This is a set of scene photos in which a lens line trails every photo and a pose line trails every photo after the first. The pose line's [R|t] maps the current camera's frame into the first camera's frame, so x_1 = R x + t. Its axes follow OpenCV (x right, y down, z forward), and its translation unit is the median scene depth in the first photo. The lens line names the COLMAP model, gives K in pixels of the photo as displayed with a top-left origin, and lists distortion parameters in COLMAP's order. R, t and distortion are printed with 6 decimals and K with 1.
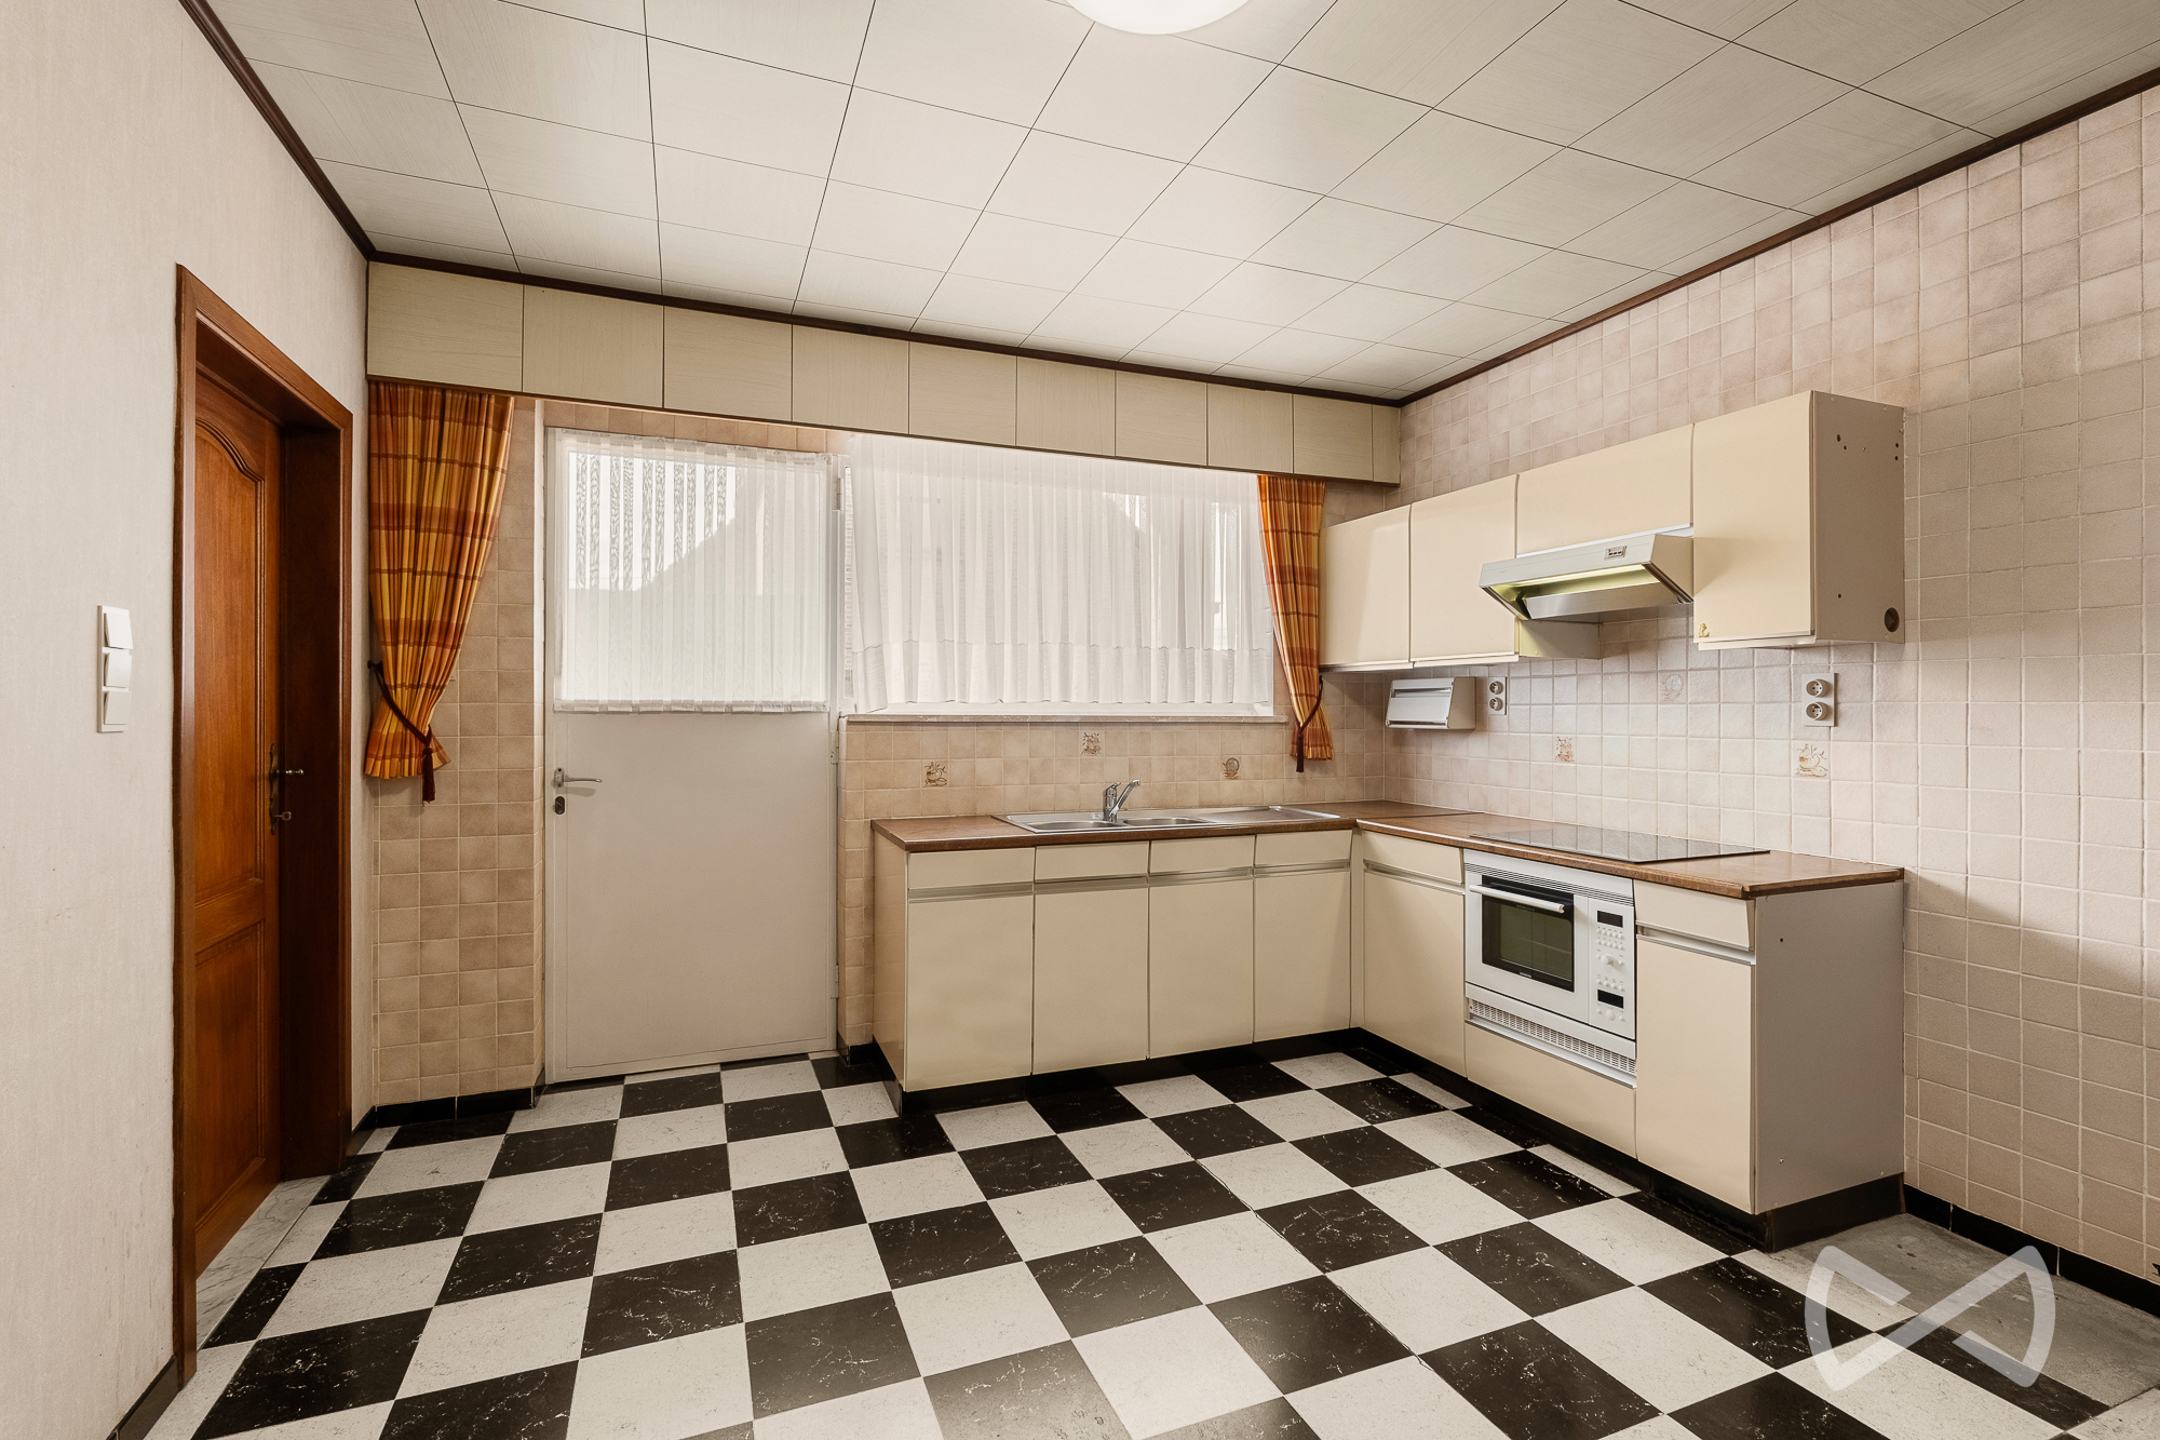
lens RADIAL K [[994.6, 0, 1086.7], [0, 994.6, 709.9], [0, 0, 1]] dist [-0.002704, -0.000266]
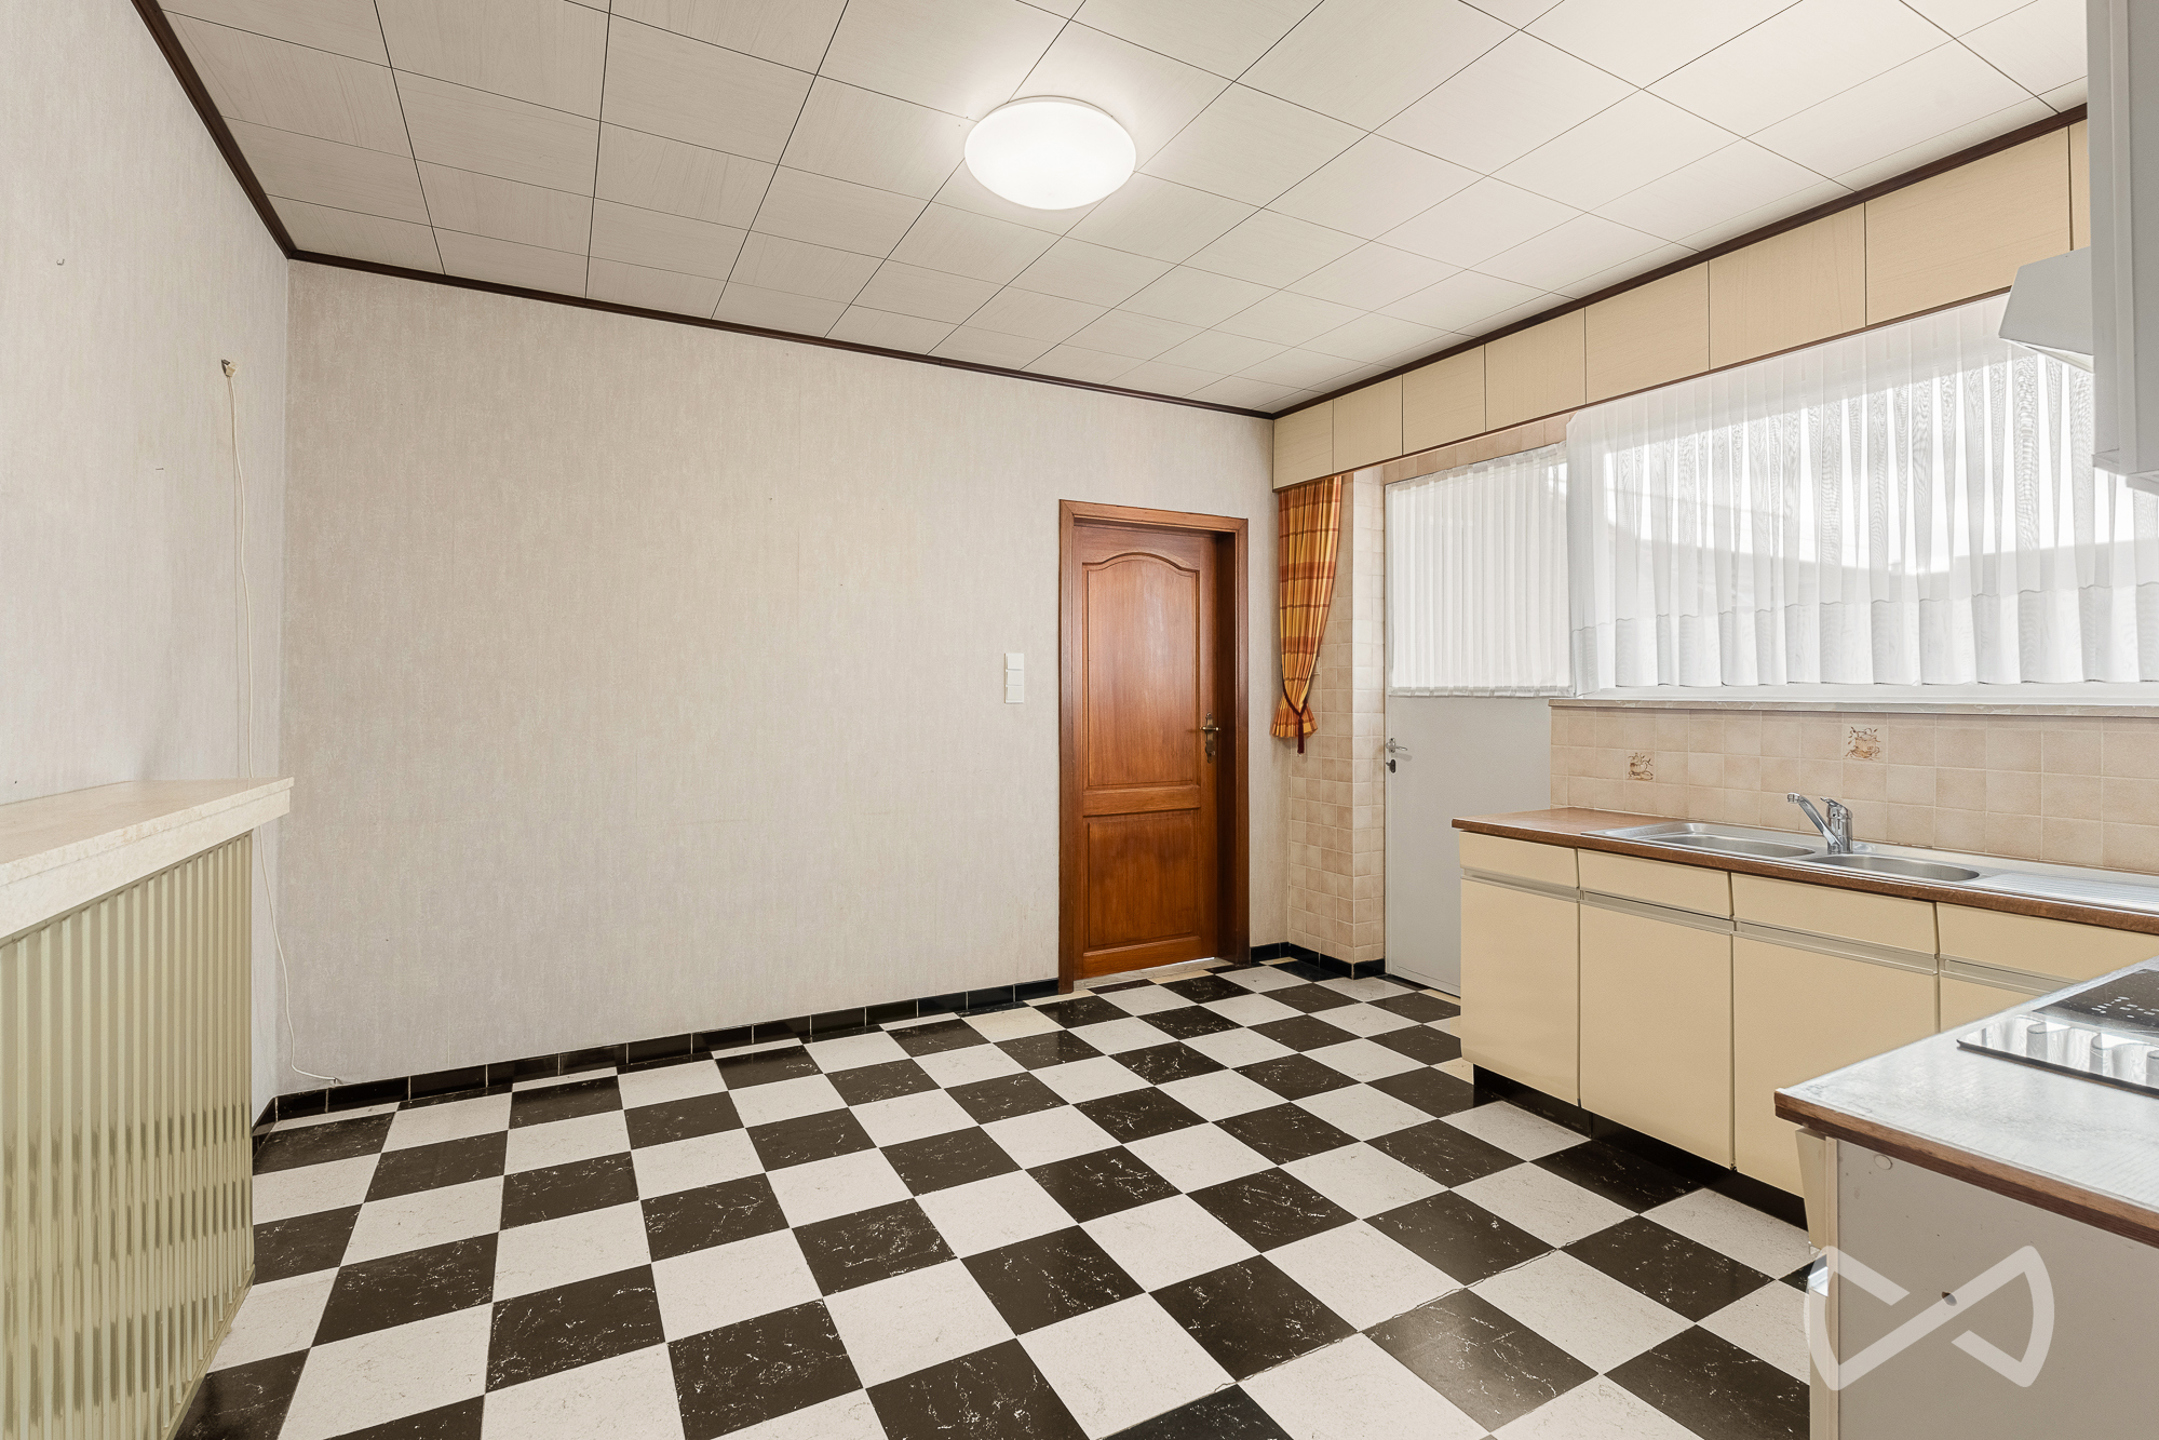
lens RADIAL K [[968.4, 0, 1072.1], [0, 968.4, 684.1], [0, 0, 1]] dist [-0.000549, 0.000030]
pose [[0.107622, -0.010500, -0.994136, 0.765047], [0.000129, 0.999944, -0.010547, -0.000364], [0.994192, 0.001007, 0.107617, 0.463279]]
